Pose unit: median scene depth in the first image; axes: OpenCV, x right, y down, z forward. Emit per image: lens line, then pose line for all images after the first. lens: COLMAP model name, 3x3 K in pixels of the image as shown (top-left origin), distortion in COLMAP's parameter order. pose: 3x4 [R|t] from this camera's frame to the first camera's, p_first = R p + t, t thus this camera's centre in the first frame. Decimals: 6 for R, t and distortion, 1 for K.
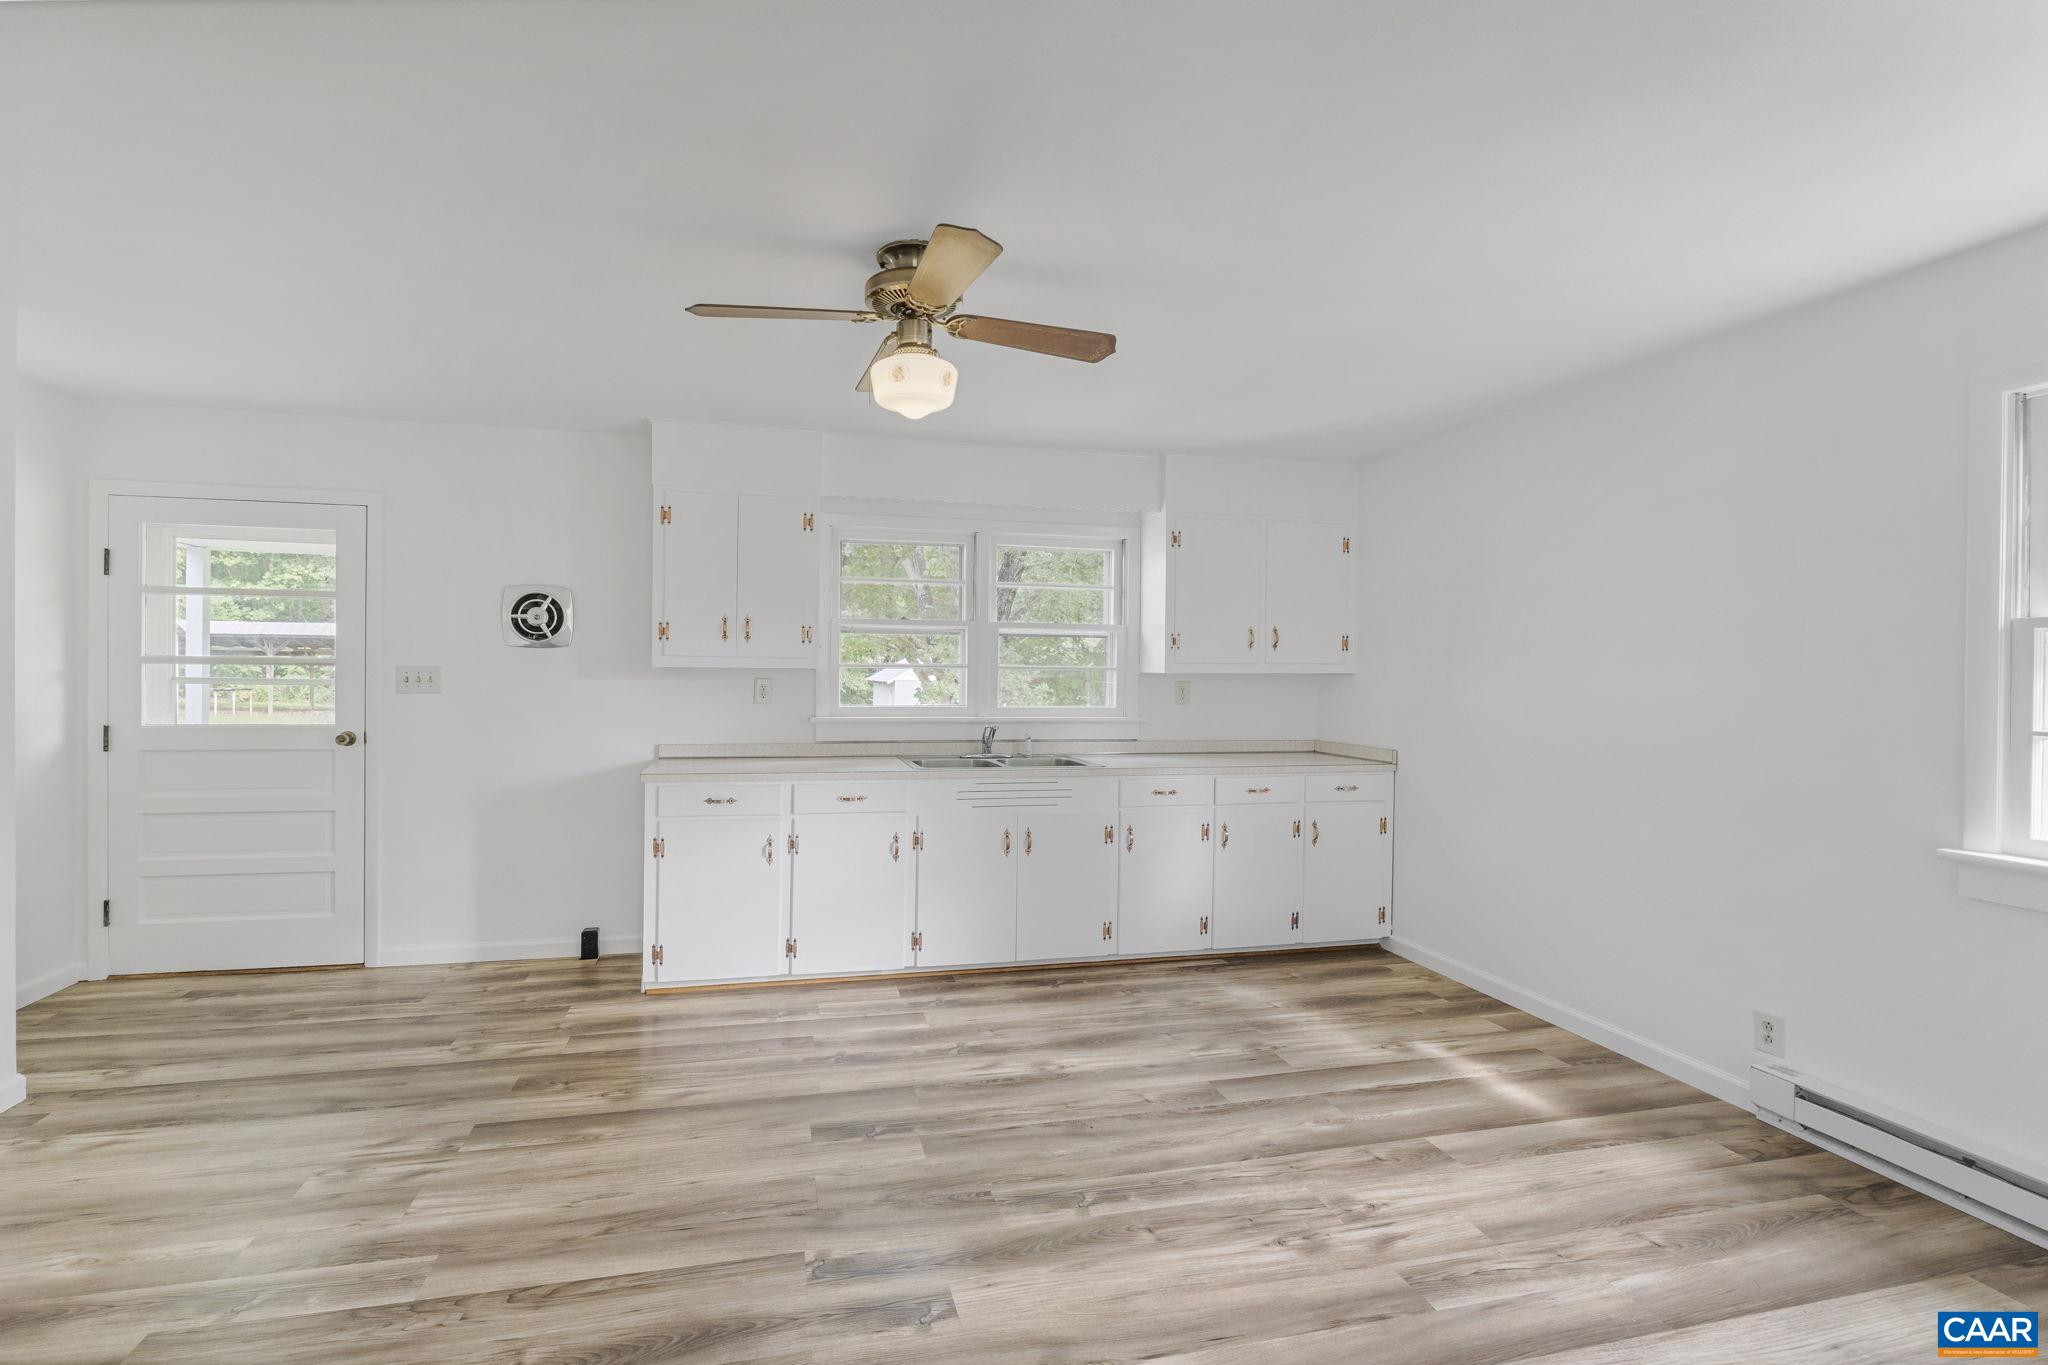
lens RADIAL K [[898.2, 0, 908.4], [0, 898.2, 669.6], [0, 0, 1]] dist [-0.009263, 0.000265]
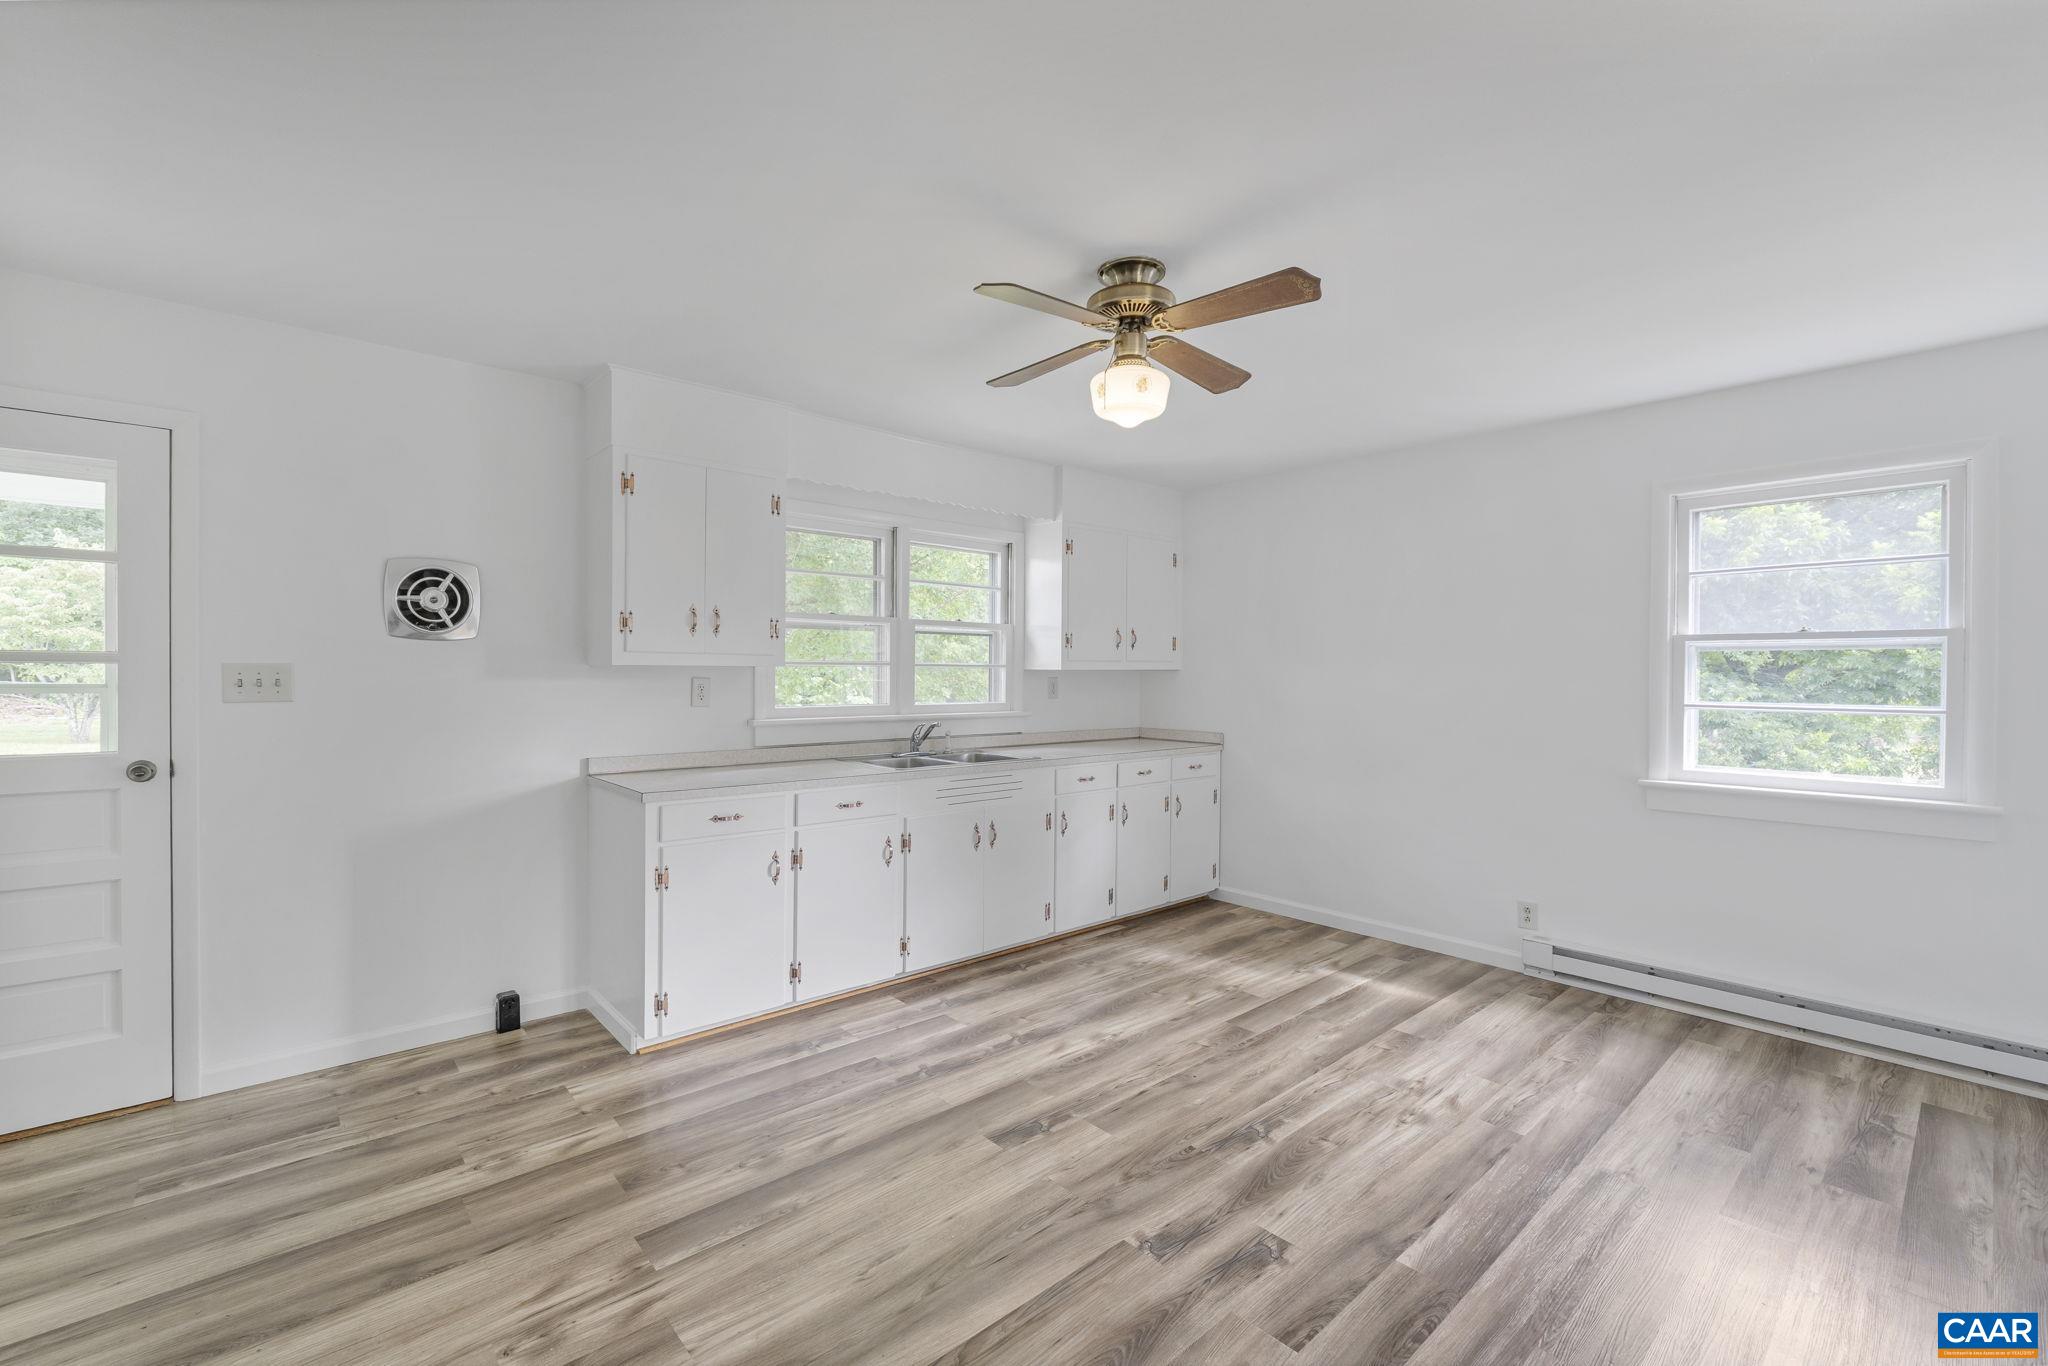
lens RADIAL K [[932.3, 0, 936.8], [0, 932.3, 673.3], [0, 0, 1]] dist [-0.011408, -0.000147]
pose [[0.874938, -0.005417, 0.484205, -0.475831], [0.001260, 0.999960, 0.008909, -0.002679], [-0.484234, -0.007185, 0.874909, 0.107191]]
